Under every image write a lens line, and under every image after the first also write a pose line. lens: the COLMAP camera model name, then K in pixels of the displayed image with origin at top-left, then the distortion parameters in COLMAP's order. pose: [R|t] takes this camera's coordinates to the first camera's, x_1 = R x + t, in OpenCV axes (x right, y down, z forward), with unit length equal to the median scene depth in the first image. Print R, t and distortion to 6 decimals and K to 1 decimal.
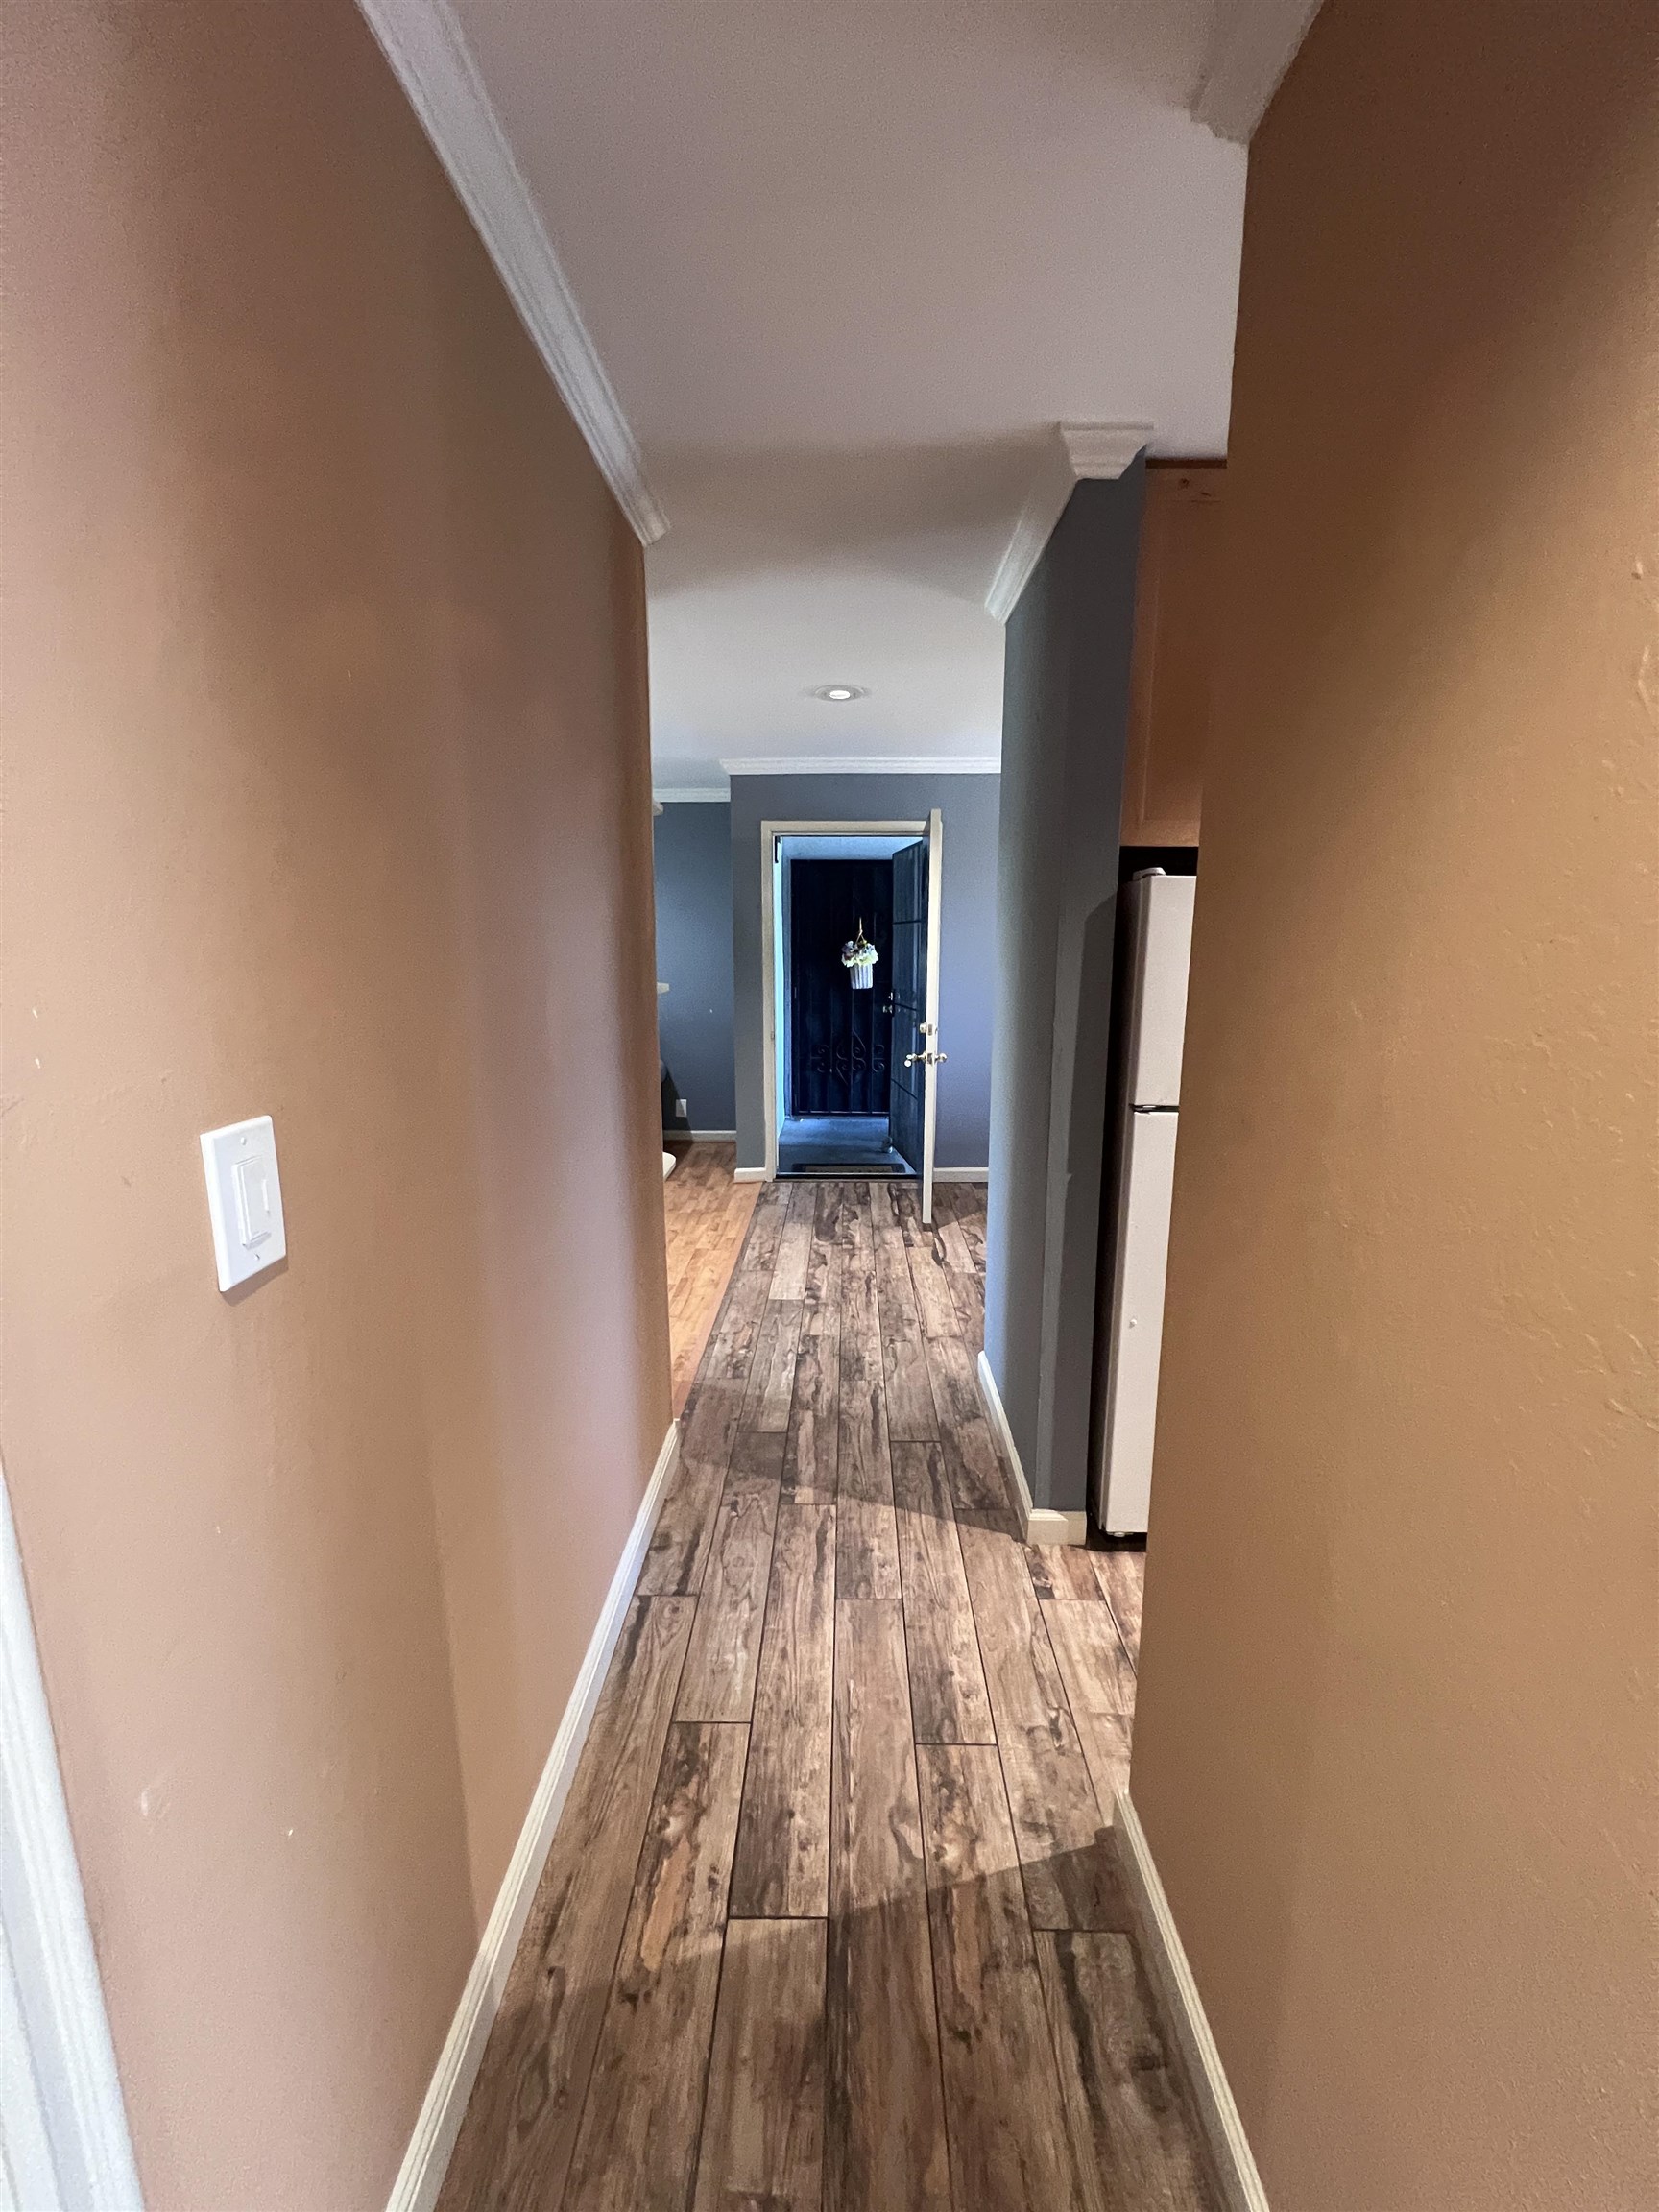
lens RADIAL K [[885.0, 0, 828.8], [0, 885.0, 1100.7], [0, 0, 1]] dist [-0.002085, 0.001179]
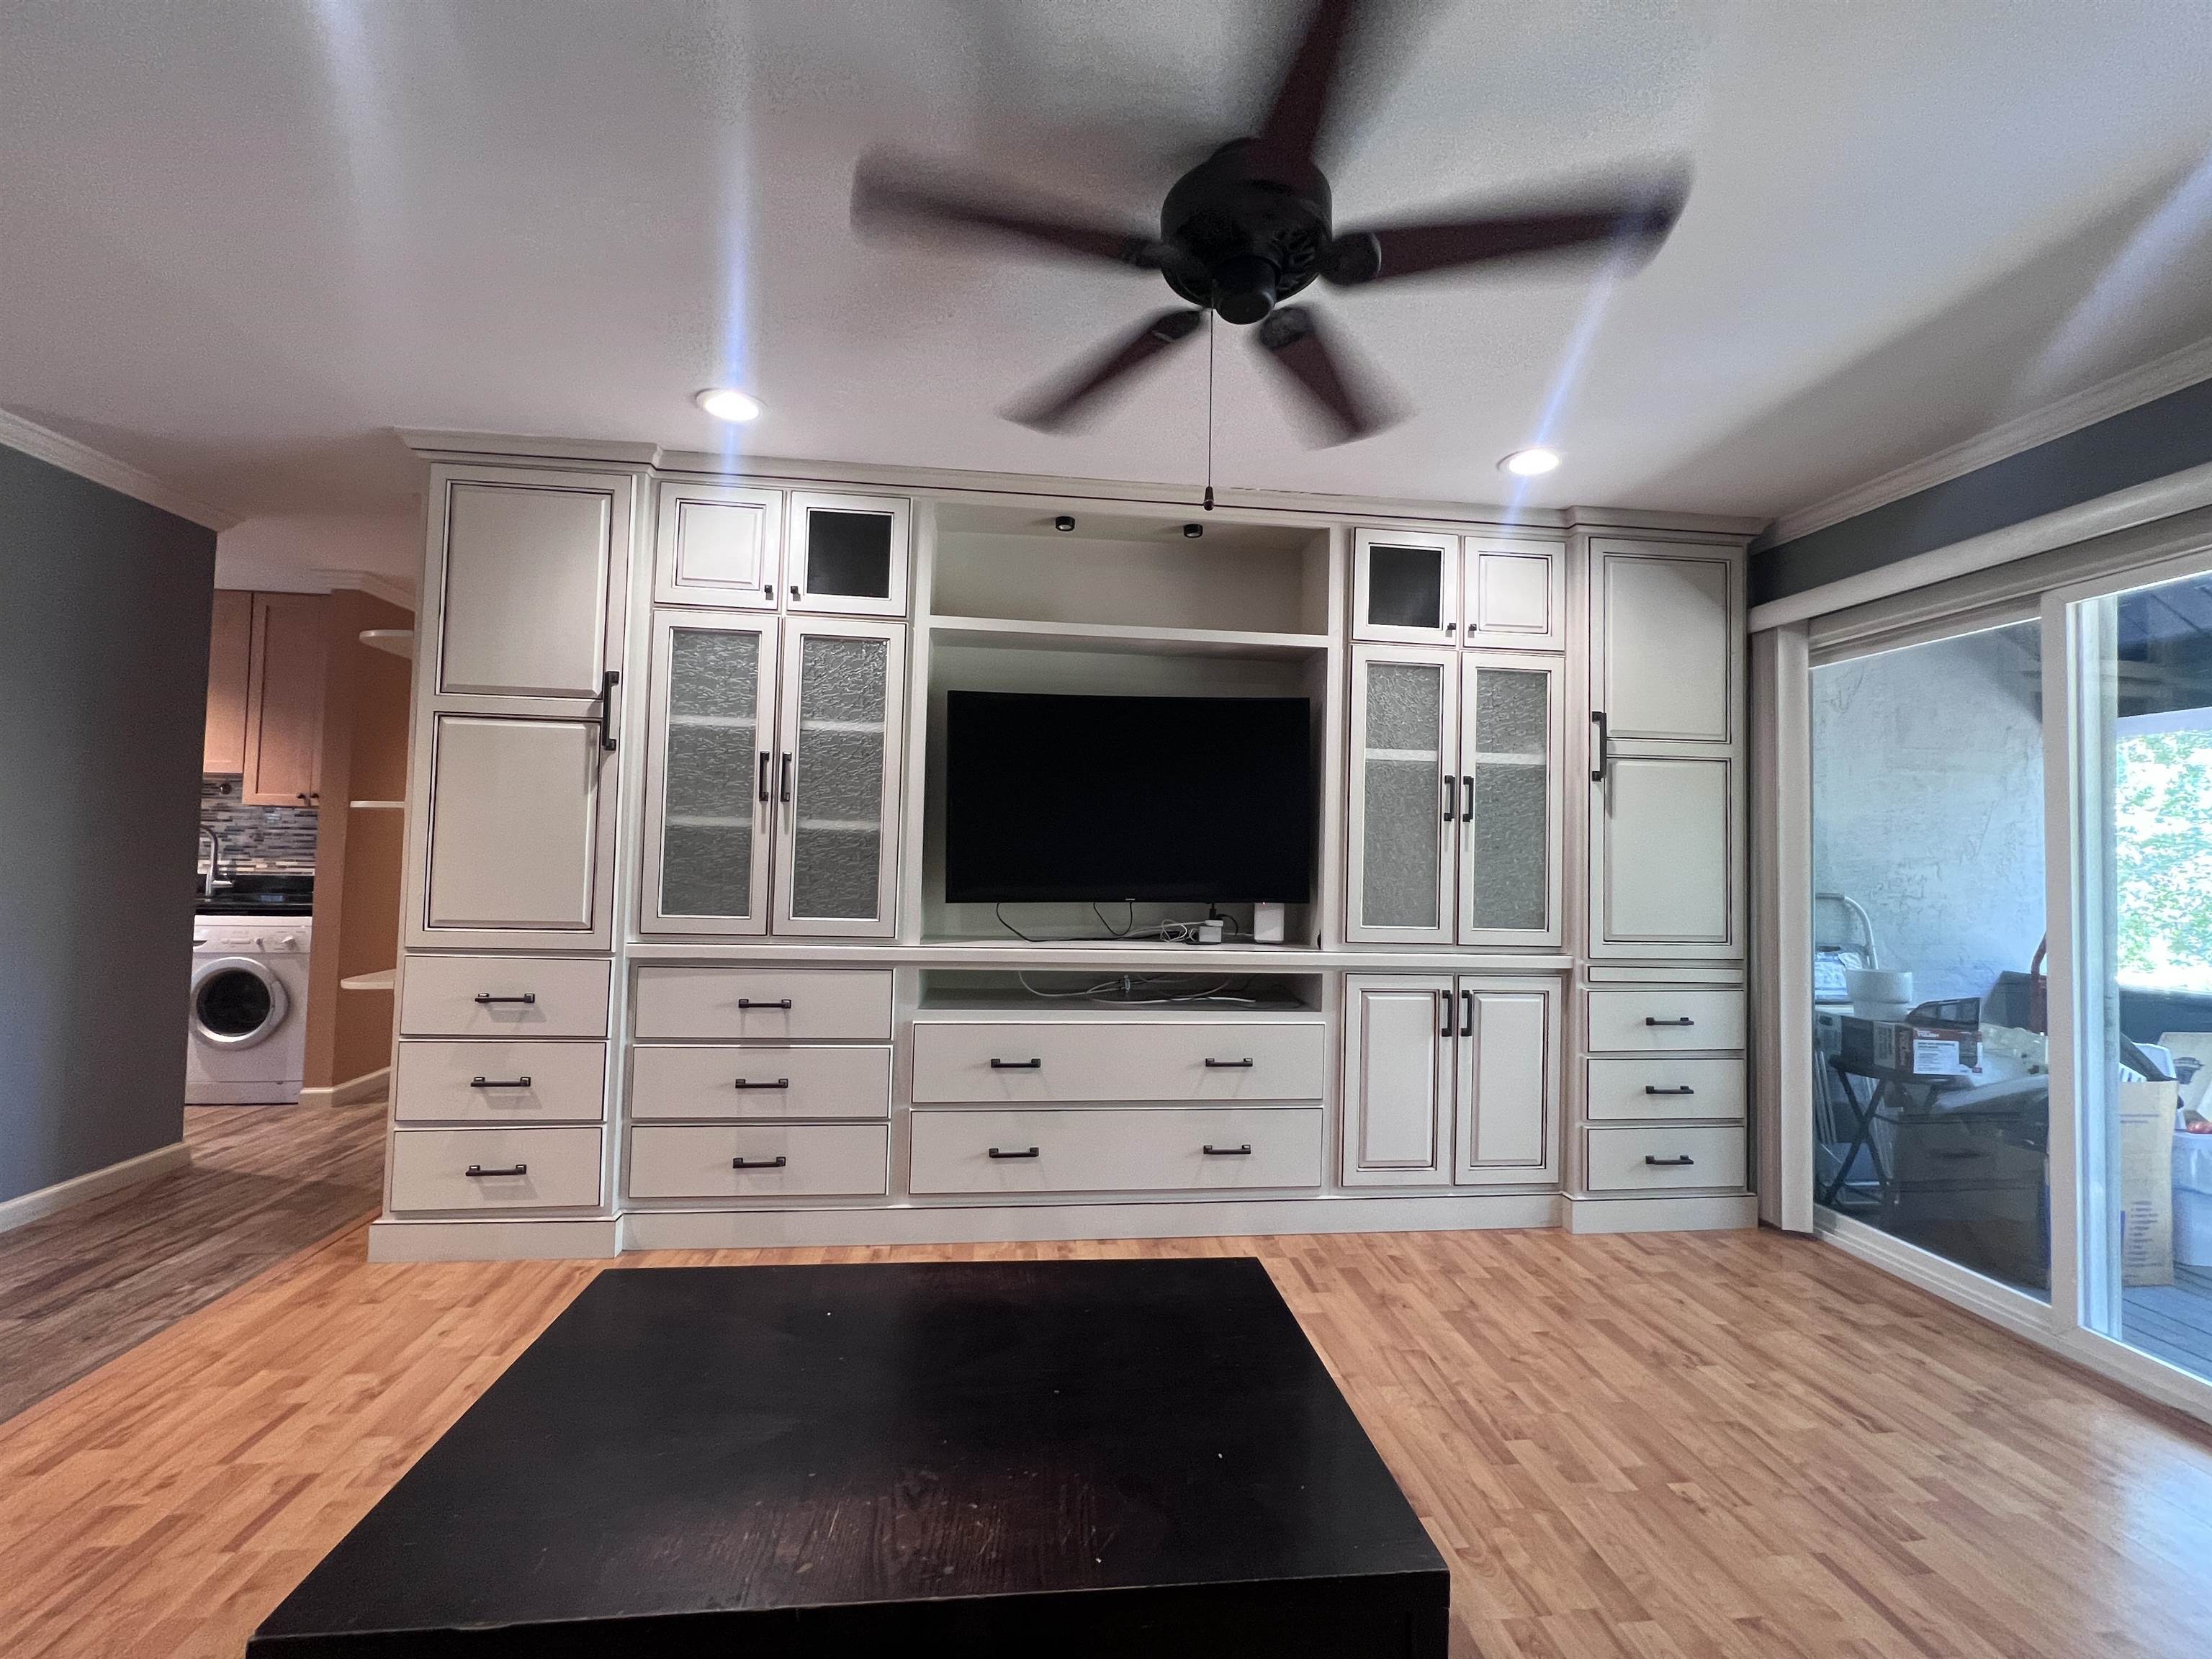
lens RADIAL K [[885.0, 0, 1099.4], [0, 885.0, 823.0], [0, 0, 1]] dist [-0.002085, 0.001179]
pose [[-0.990895, -0.023010, -0.132653, -0.729204], [-0.042051, 0.988890, 0.142576, -0.235189], [0.127899, 0.146856, -0.980854, 1.714337]]
